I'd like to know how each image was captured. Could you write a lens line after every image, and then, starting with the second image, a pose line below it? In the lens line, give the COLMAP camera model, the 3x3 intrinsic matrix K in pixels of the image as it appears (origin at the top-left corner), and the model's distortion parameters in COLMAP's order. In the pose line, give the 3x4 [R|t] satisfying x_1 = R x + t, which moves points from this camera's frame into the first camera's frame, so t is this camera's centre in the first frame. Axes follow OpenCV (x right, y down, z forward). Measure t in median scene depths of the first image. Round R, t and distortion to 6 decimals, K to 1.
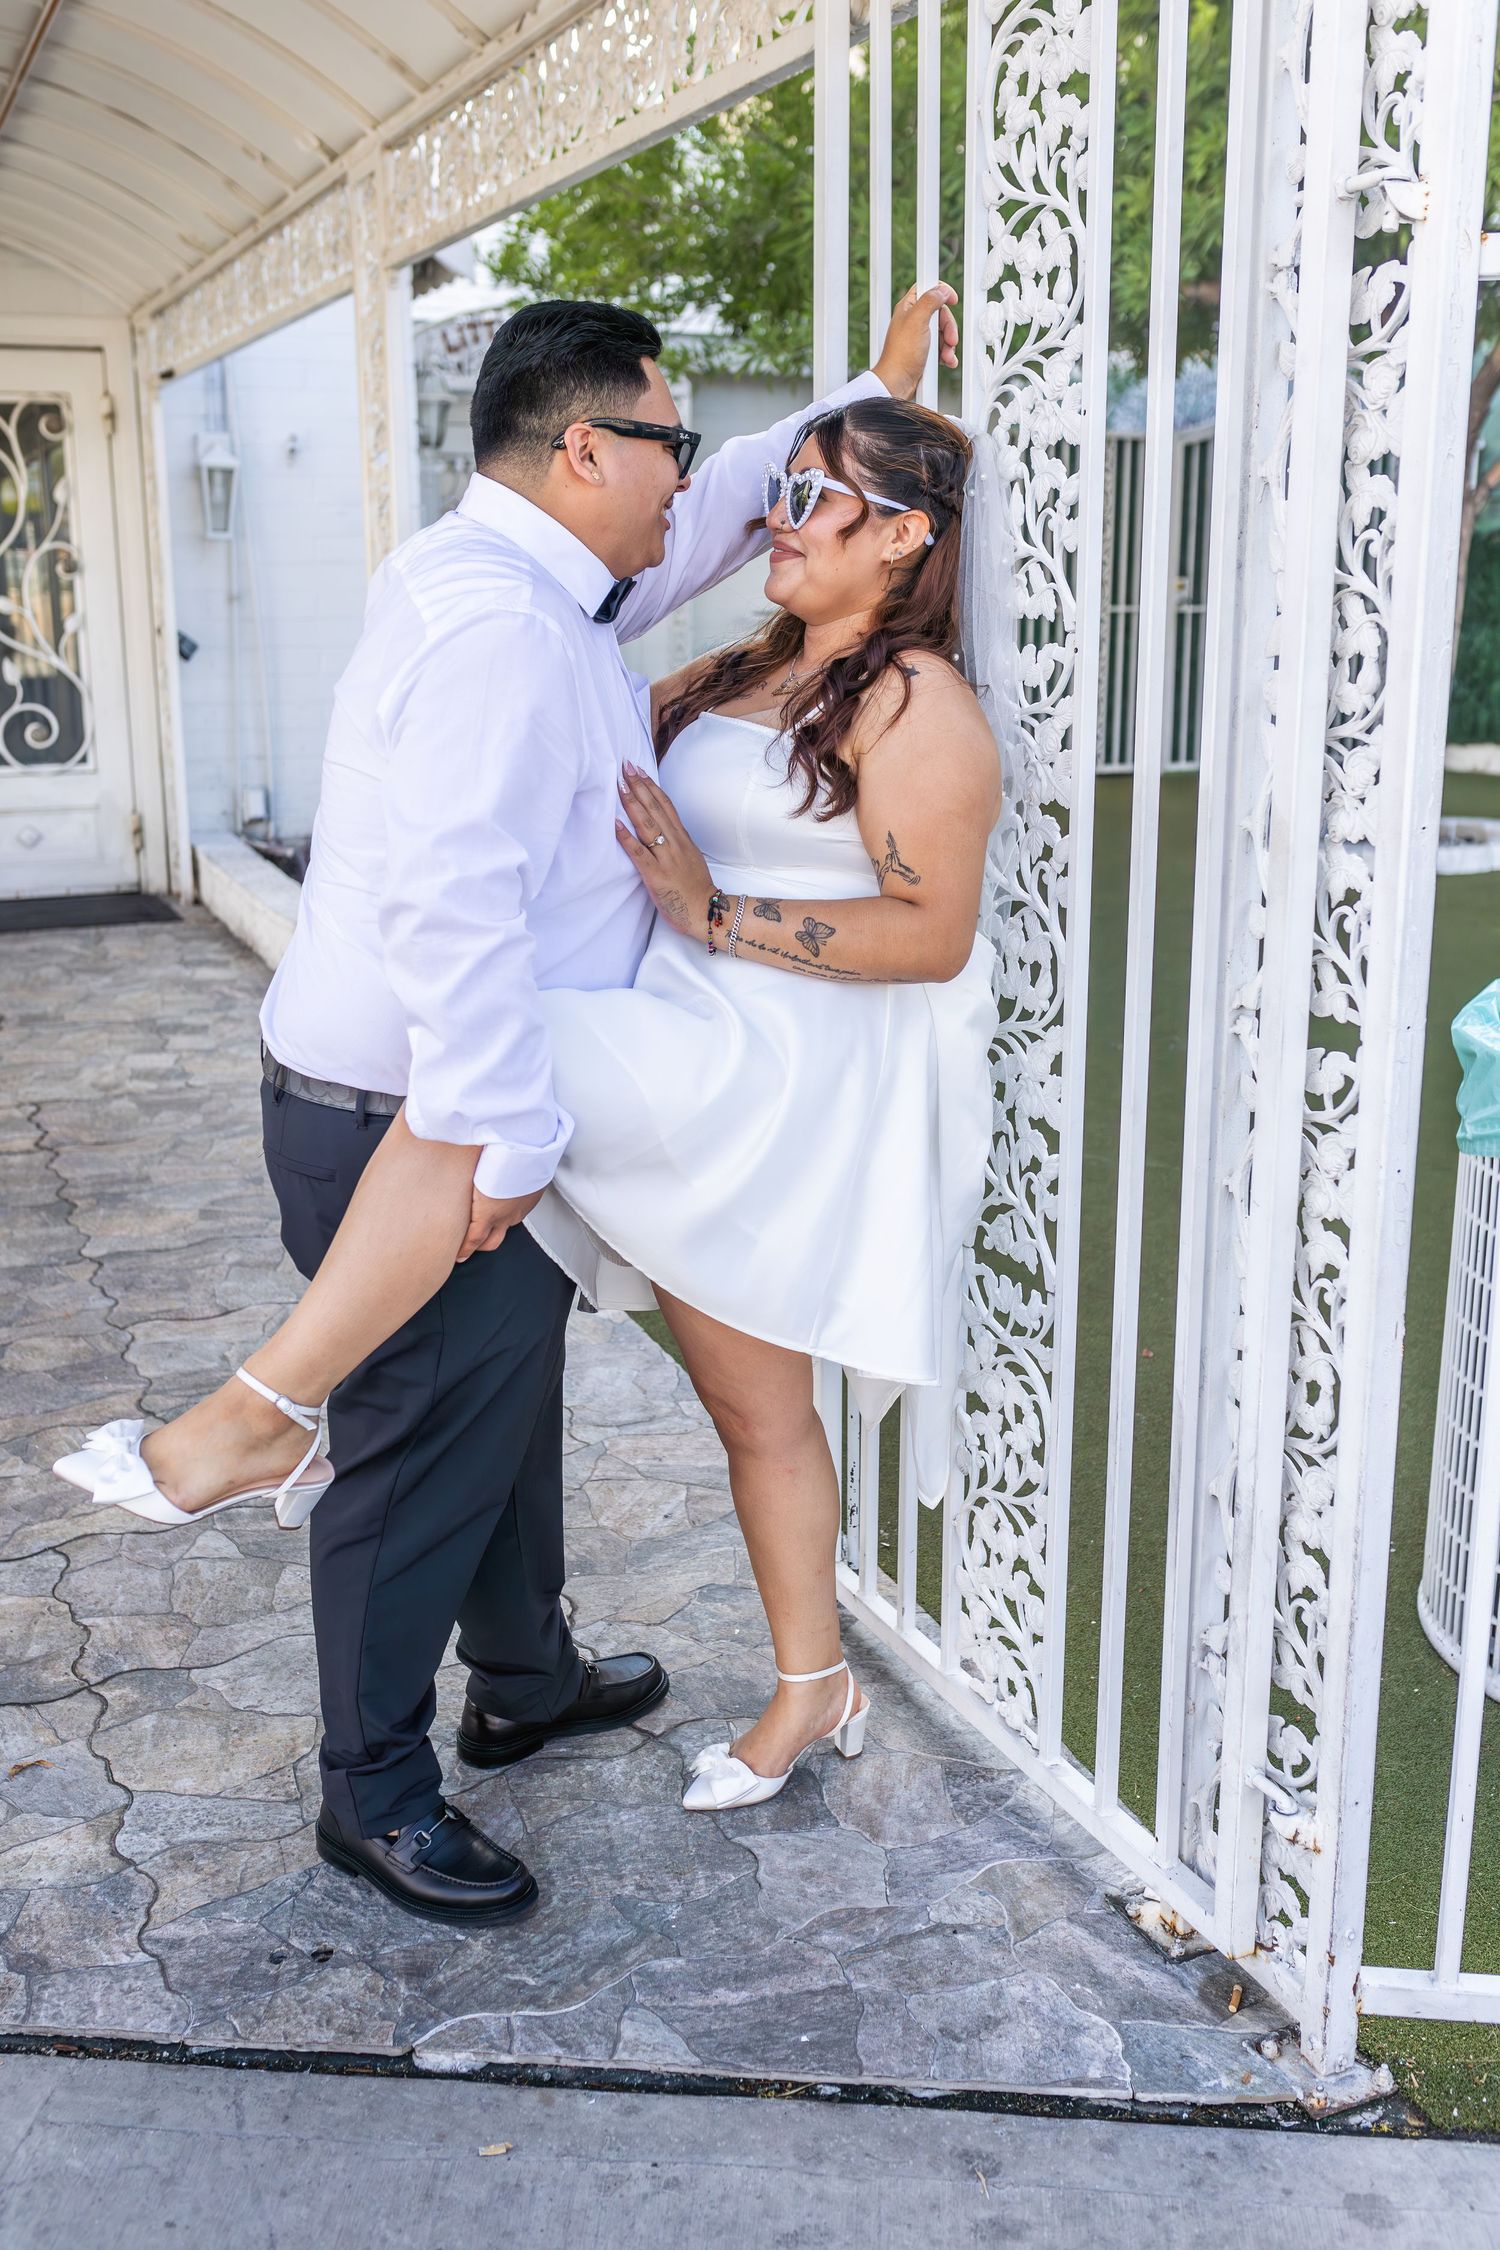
lens RADIAL K [[2101.2, 0, 714.4], [0, 2101.2, 1069.6], [0, 0, 1]] dist [-0.000811, 0.001810]
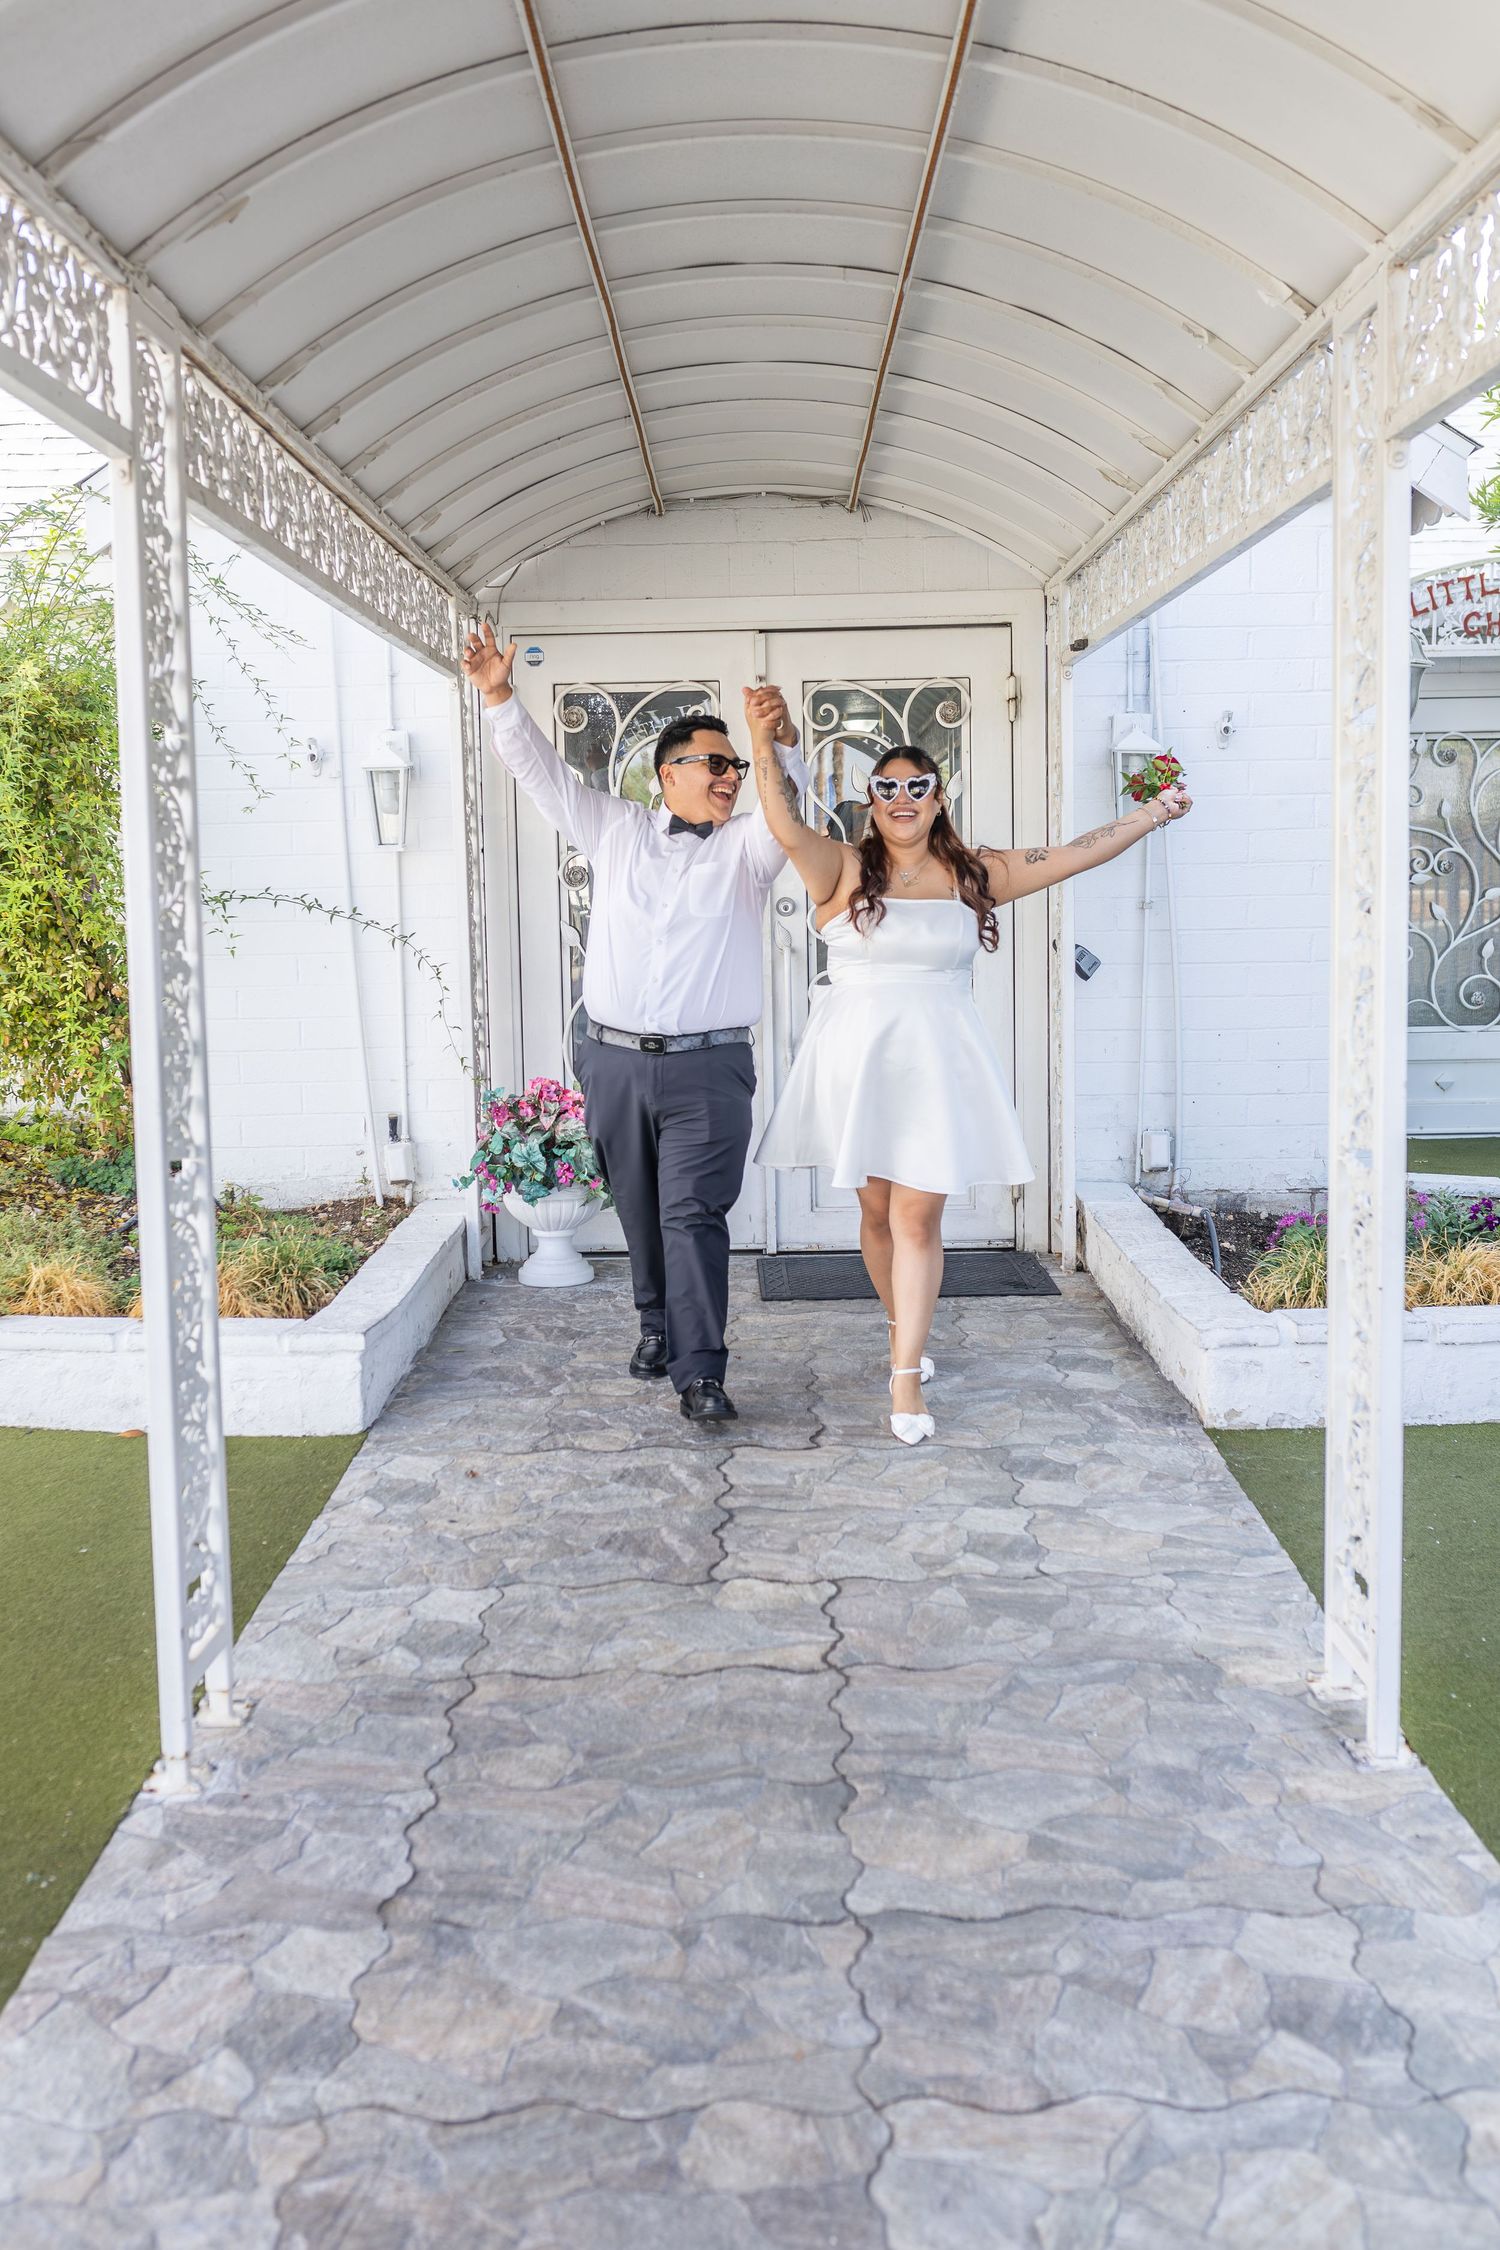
lens RADIAL K [[2101.2, 0, 714.4], [0, 2101.2, 1069.6], [0, 0, 1]] dist [-0.000811, 0.001810]
pose [[0.910505, 0.025709, -0.412699, -0.064246], [-0.080911, 0.989849, -0.116846, -0.079597], [0.405506, 0.139780, 0.903342, 0.307311]]
